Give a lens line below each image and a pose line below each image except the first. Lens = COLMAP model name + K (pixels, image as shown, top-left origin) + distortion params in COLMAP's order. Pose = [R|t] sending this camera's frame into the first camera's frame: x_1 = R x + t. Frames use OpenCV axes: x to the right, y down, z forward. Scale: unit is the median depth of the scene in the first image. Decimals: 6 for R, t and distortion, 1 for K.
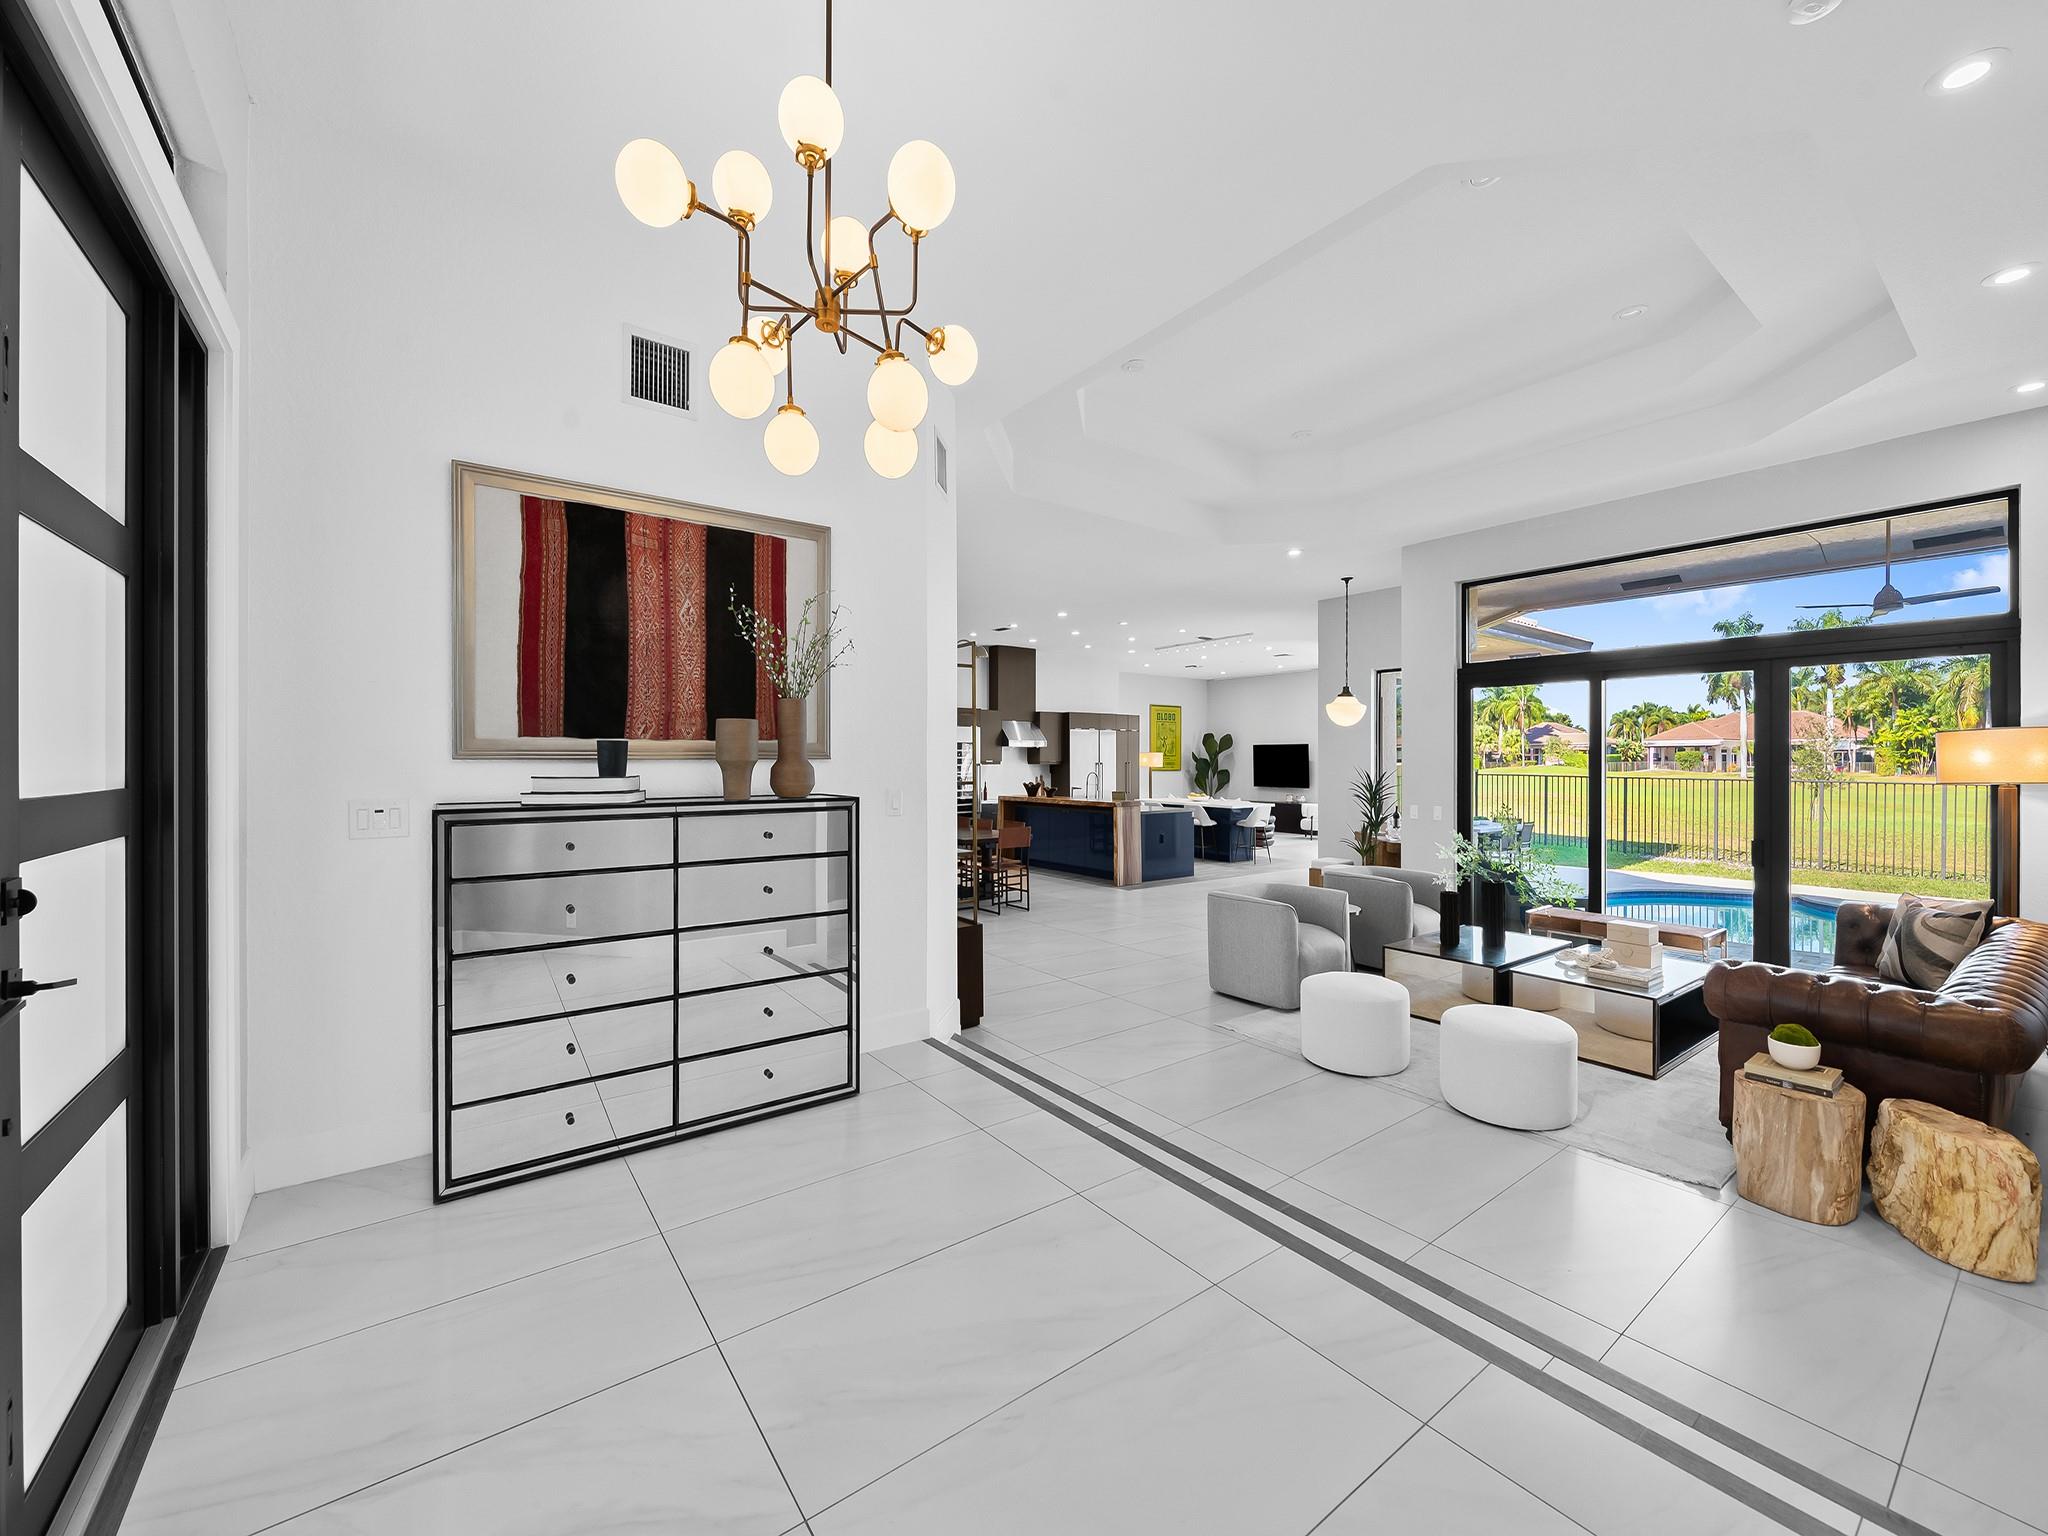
lens RADIAL K [[815.1, 0, 1026.1], [0, 815.1, 763.0], [0, 0, 1]] dist [-0.001480, -0.001059]
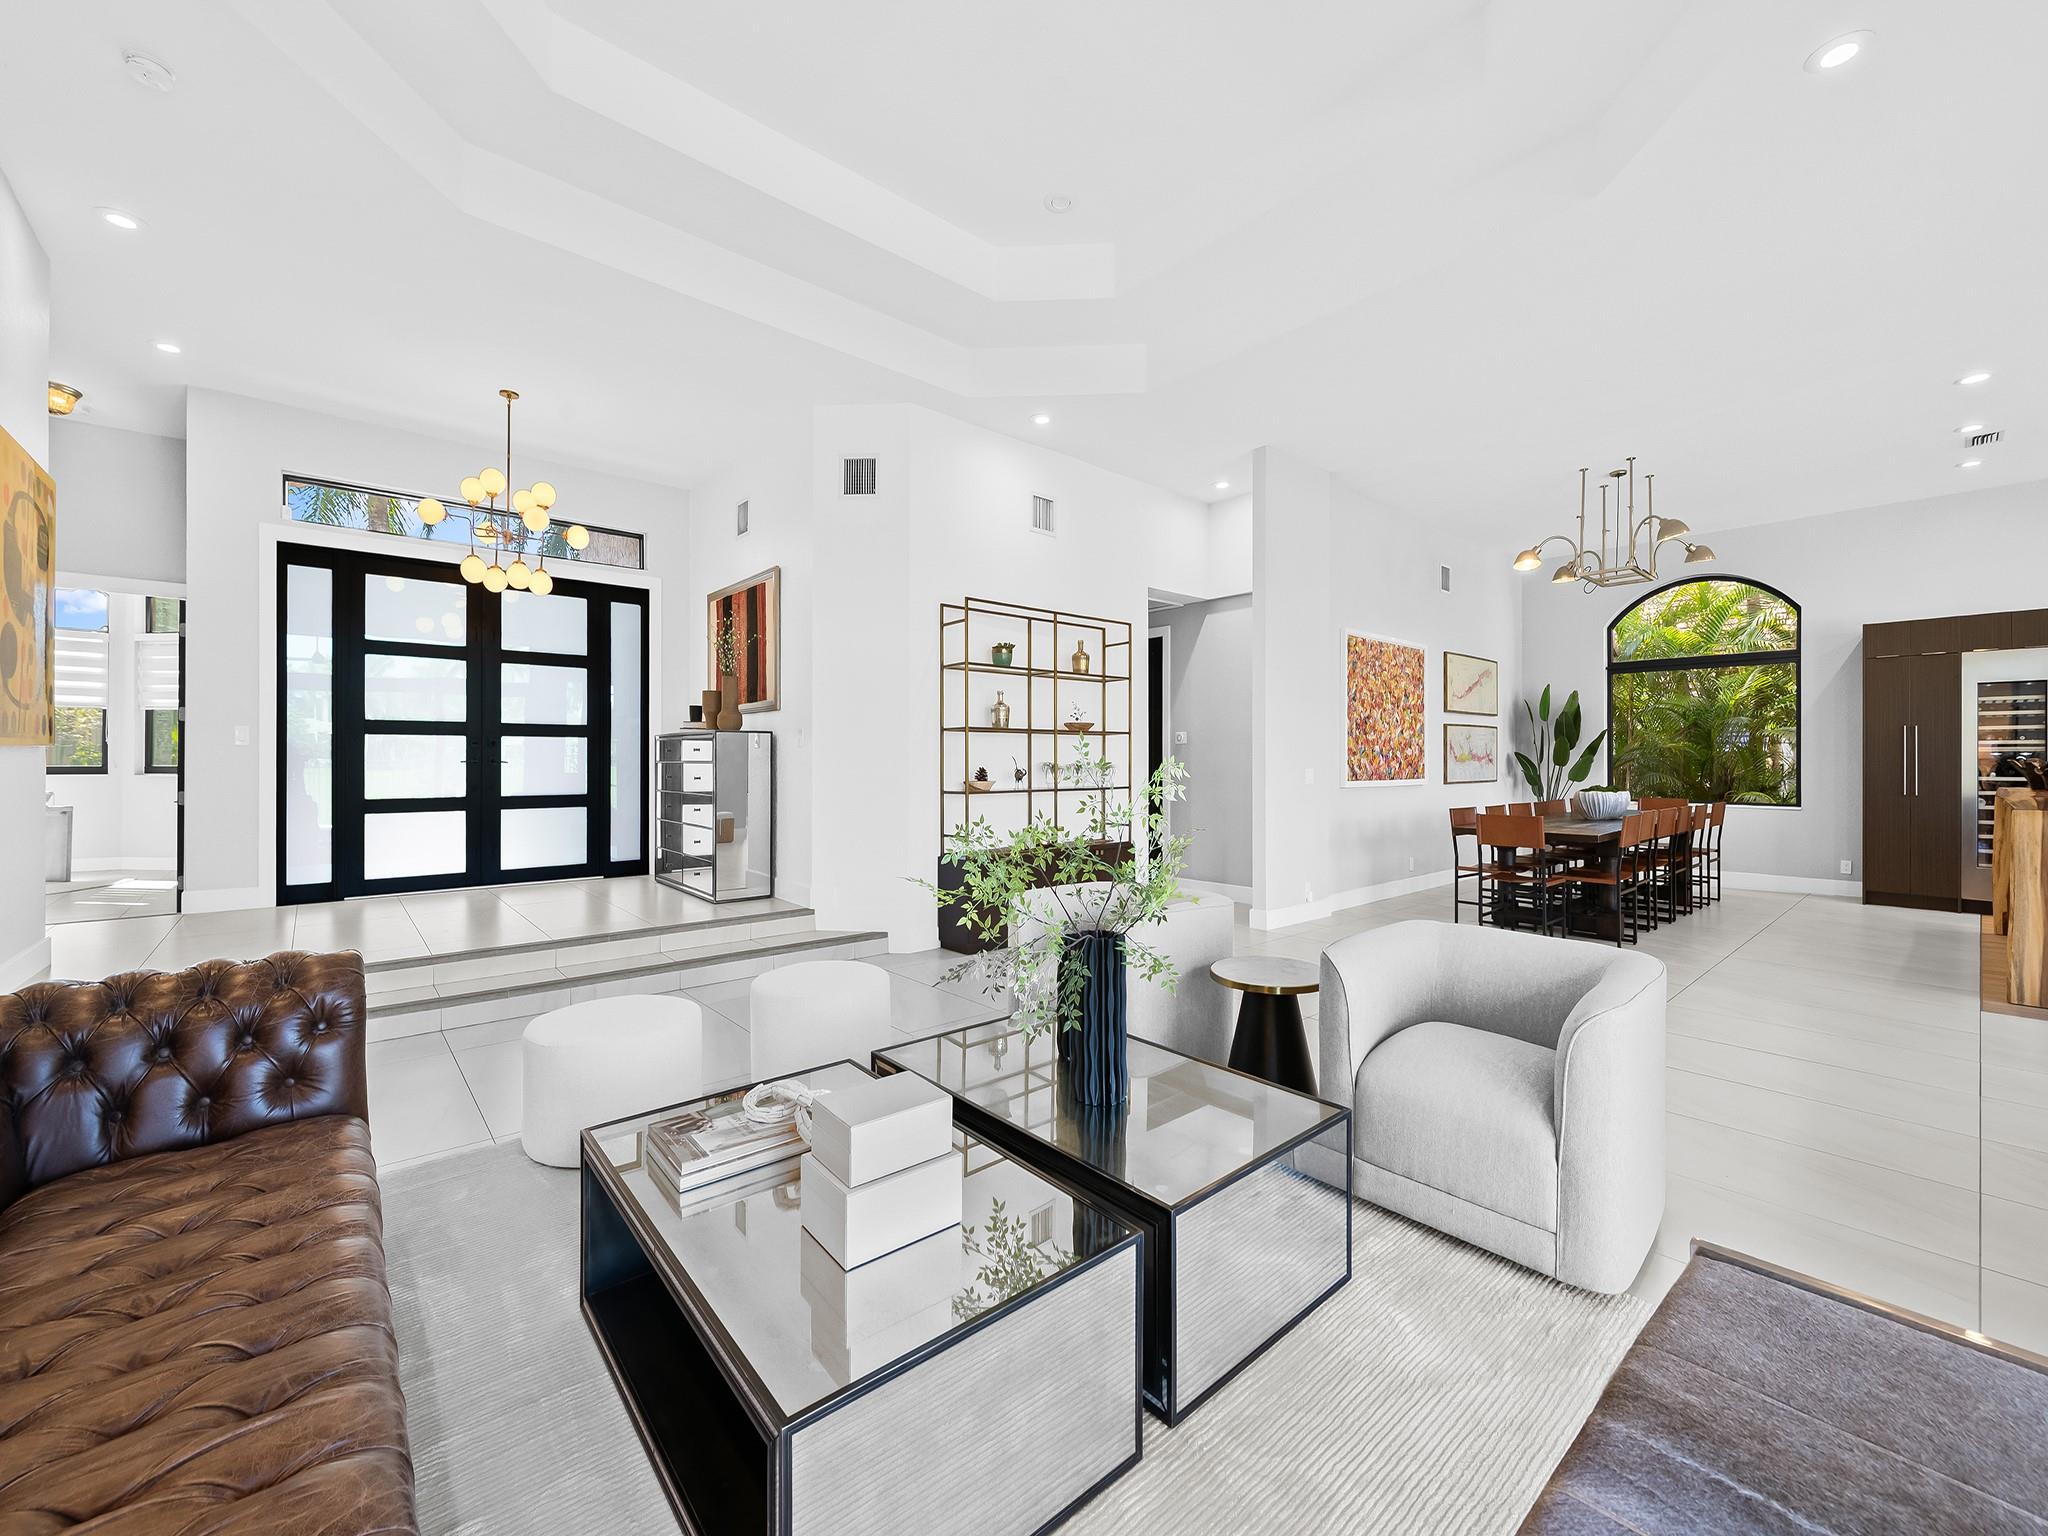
lens RADIAL K [[815.1, 0, 1026.1], [0, 815.1, 763.0], [0, 0, 1]] dist [-0.001480, -0.001059]
pose [[0.068954, 0.003085, -0.997615, 0.346209], [-0.002488, 0.999993, 0.002920, 0.022028], [0.997617, 0.002281, 0.068961, 0.345413]]
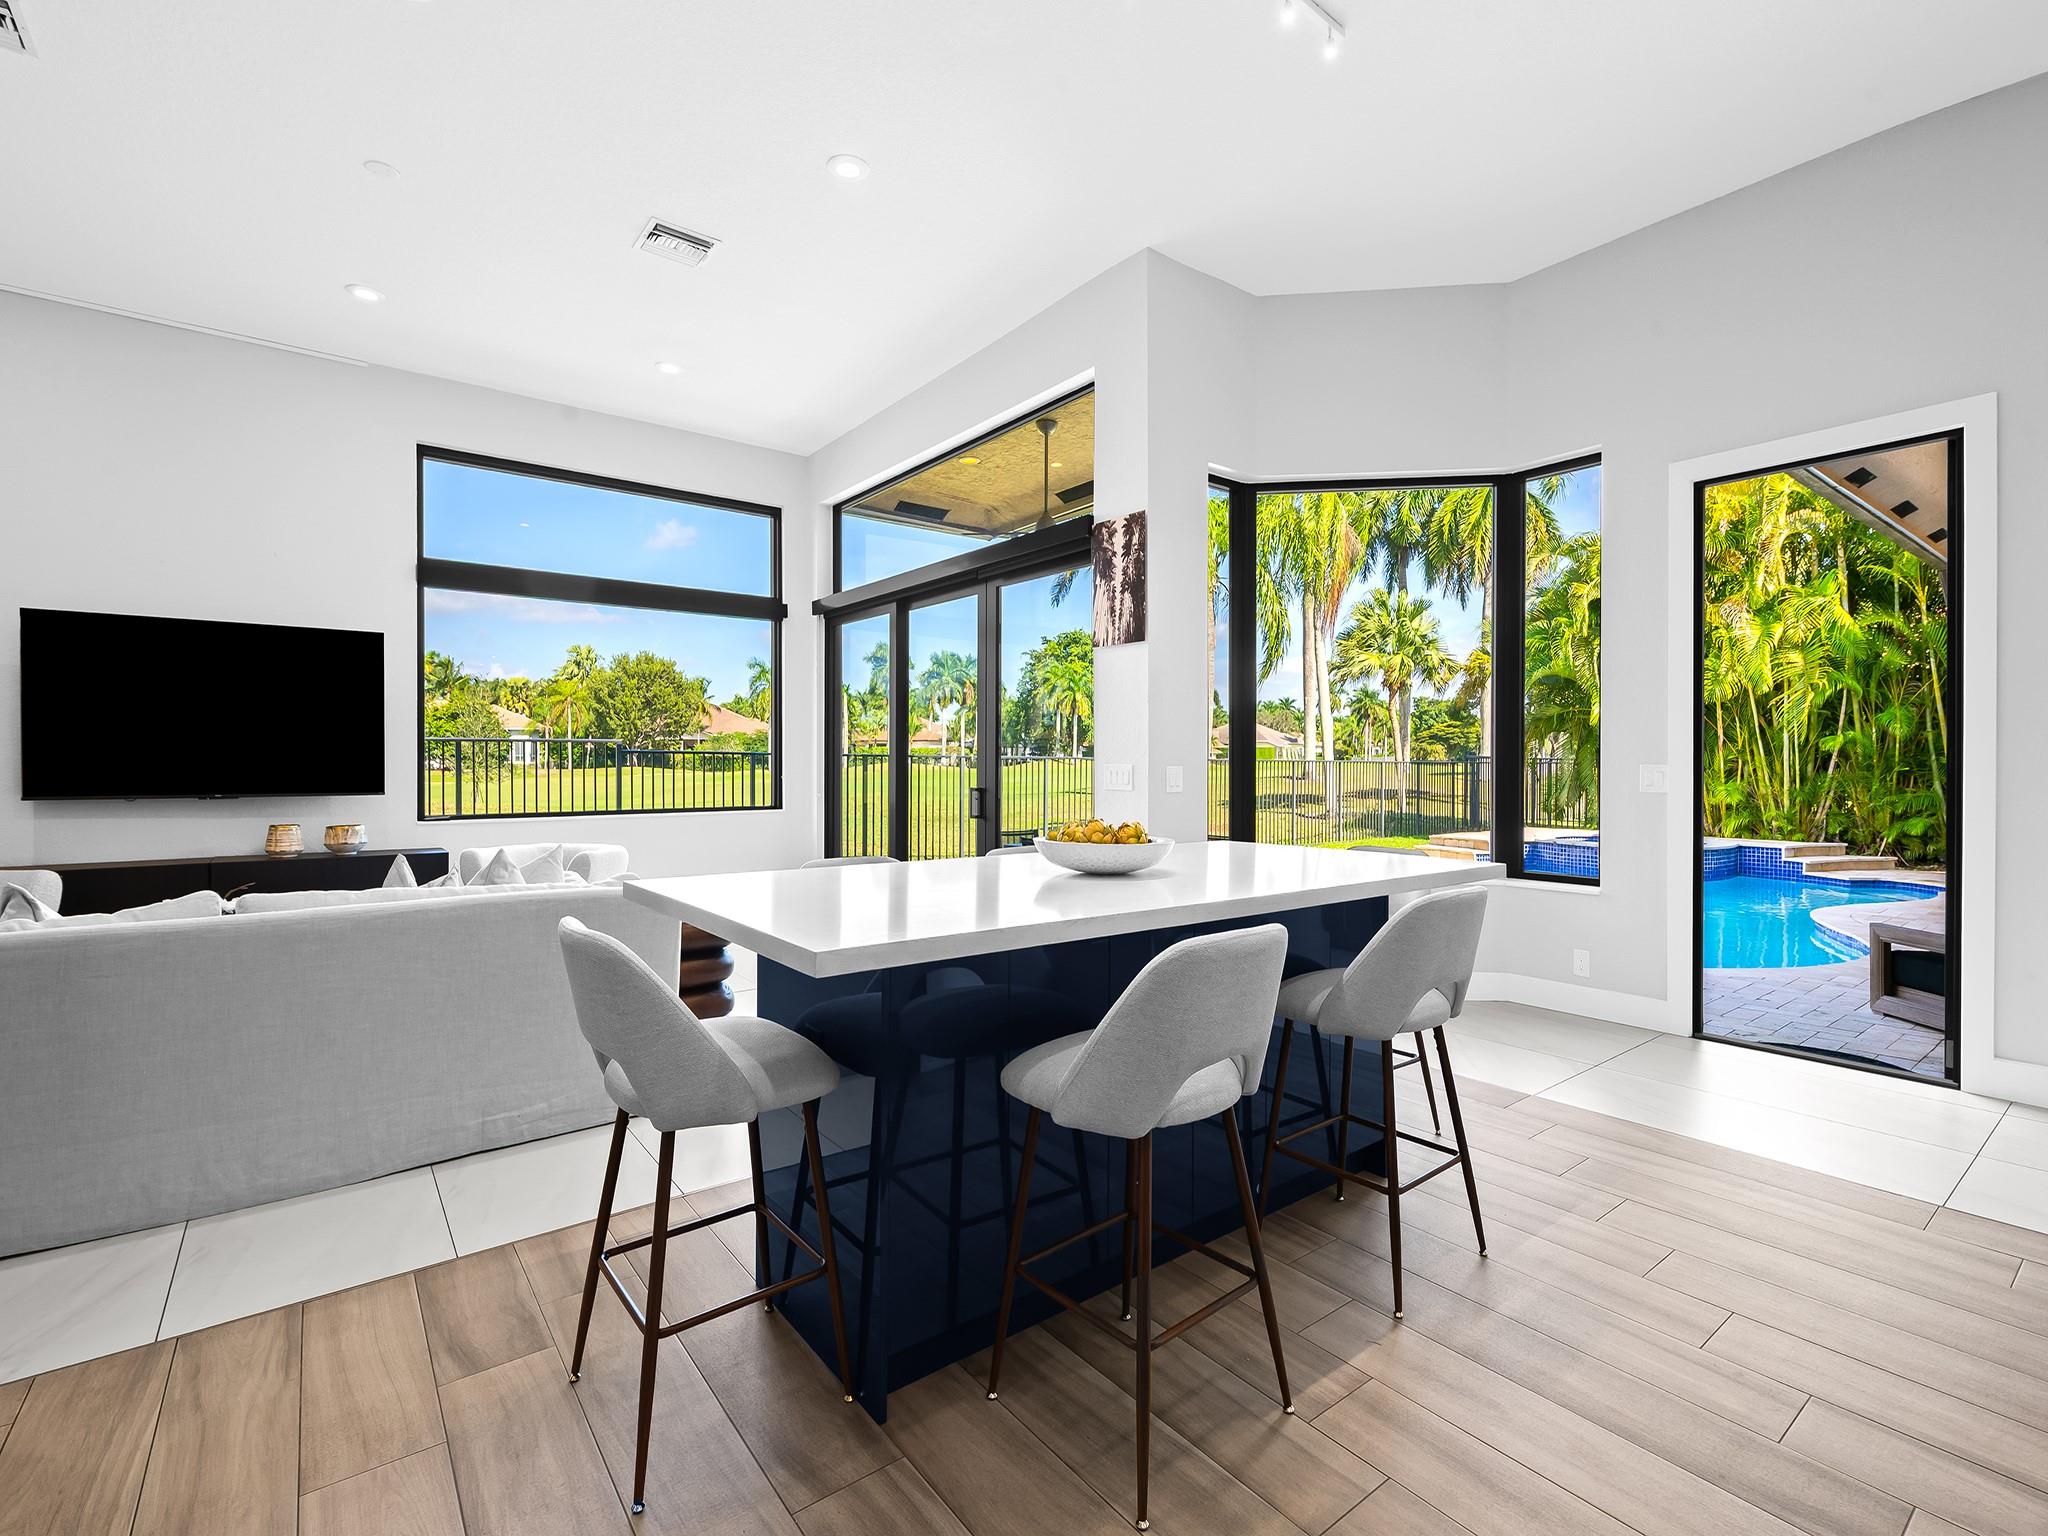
lens RADIAL K [[916.3, 0, 1034.5], [0, 916.3, 768.1], [0, 0, 1]] dist [0.001532, 0.000150]
pose [[-0.023746, -0.006446, 0.999697, 0.038994], [0.001304, 0.999978, 0.006479, 0.024799], [-0.999717, 0.001457, -0.023737, 0.958649]]
